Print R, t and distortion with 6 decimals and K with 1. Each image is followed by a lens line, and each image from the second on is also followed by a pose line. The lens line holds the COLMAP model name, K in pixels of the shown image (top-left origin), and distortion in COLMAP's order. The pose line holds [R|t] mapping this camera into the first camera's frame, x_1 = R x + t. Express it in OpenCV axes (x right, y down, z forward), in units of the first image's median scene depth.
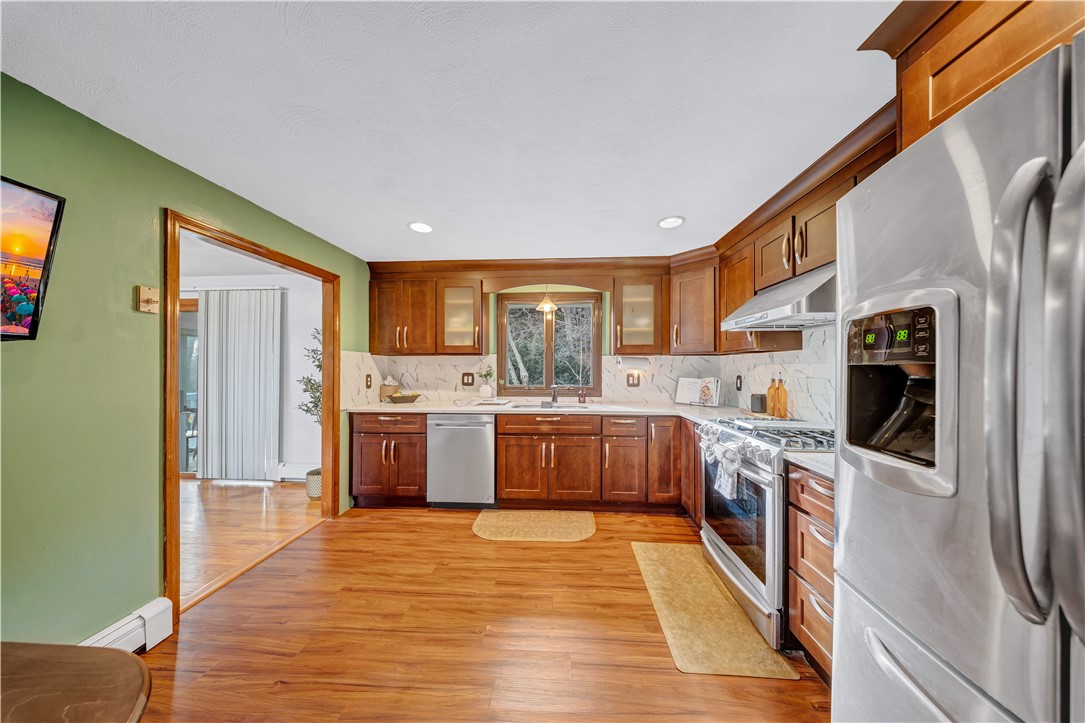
lens RADIAL K [[326.7, 0, 553.1], [0, 326.7, 363.2], [0, 0, 1]] dist [-0.001419, -0.000511]
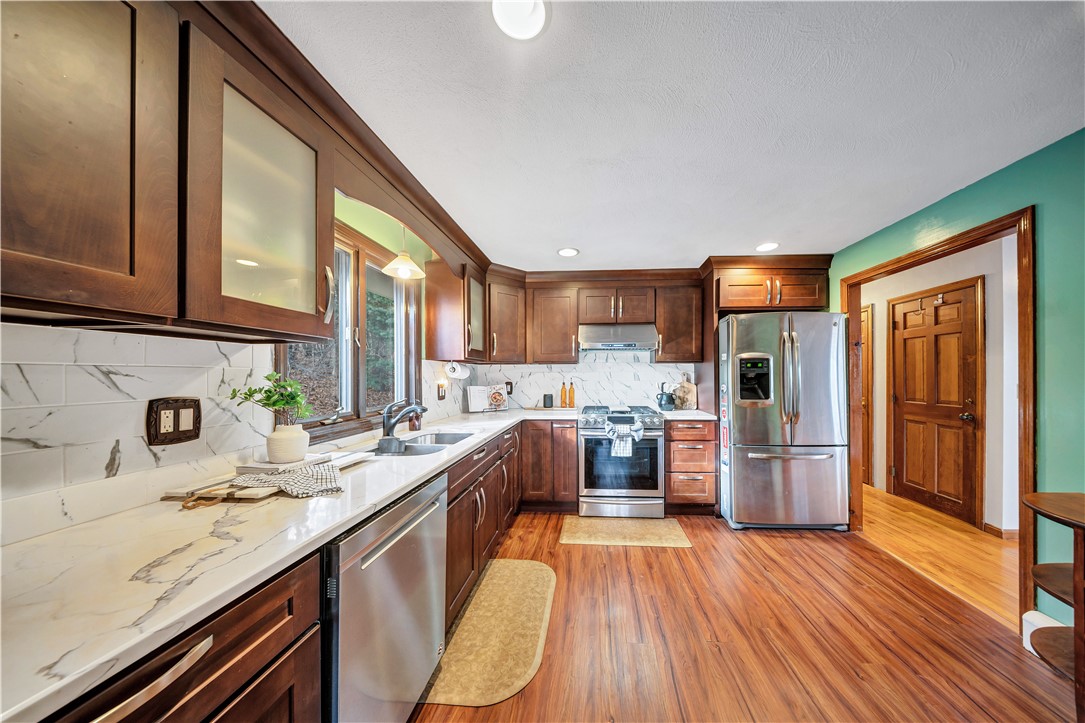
lens RADIAL K [[326.7, 0, 575.7], [0, 326.7, 371.7], [0, 0, 1]] dist [-0.001419, -0.000511]
pose [[-0.000462, 0.008967, 0.999960, -0.656186], [-0.002004, 0.999958, -0.008968, 0.010358], [-0.999998, -0.002008, -0.000444, 0.777045]]
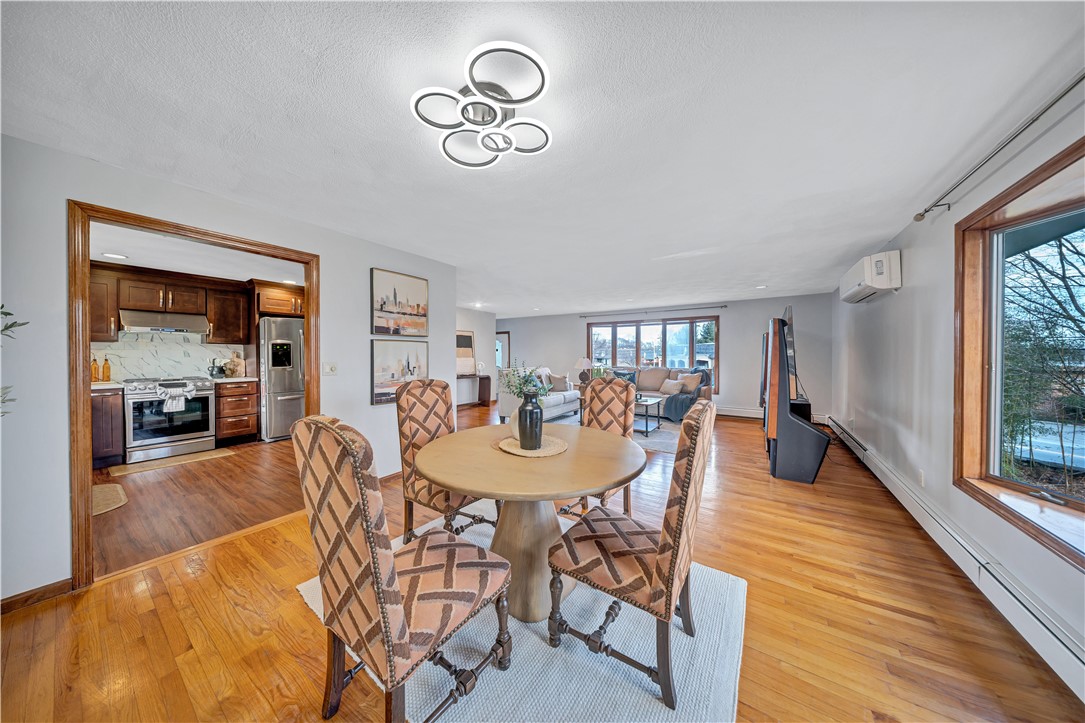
lens RADIAL K [[326.7, 0, 519.8], [0, 326.7, 358.5], [0, 0, 1]] dist [-0.001419, -0.000511]
pose [[-0.845456, -0.006284, 0.534007, -1.612800], [-0.002227, 0.999964, 0.008240, 0.022620], [-0.534040, 0.005778, -0.845440, 1.016254]]
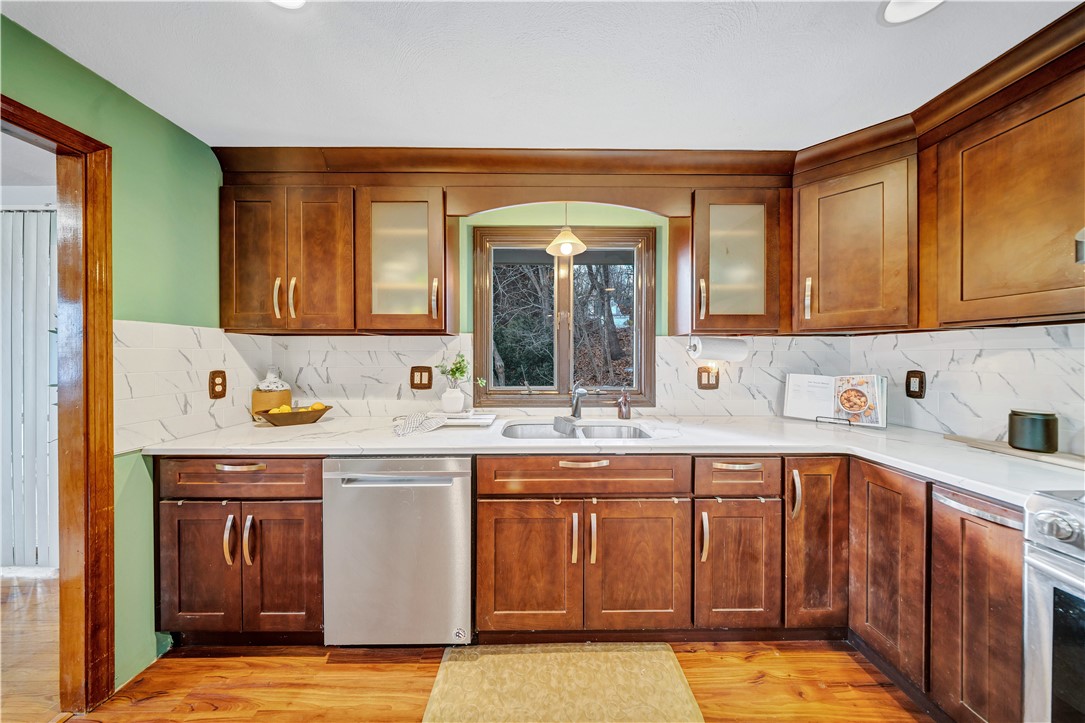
lens RADIAL K [[326.7, 0, 547.3], [0, 326.7, 353.8], [0, 0, 1]] dist [-0.001419, -0.000511]
pose [[0.997505, -0.000446, 0.070597, -0.099335], [-0.000003, 0.999980, 0.006354, 0.005215], [-0.070598, -0.006338, 0.997485, 0.505435]]
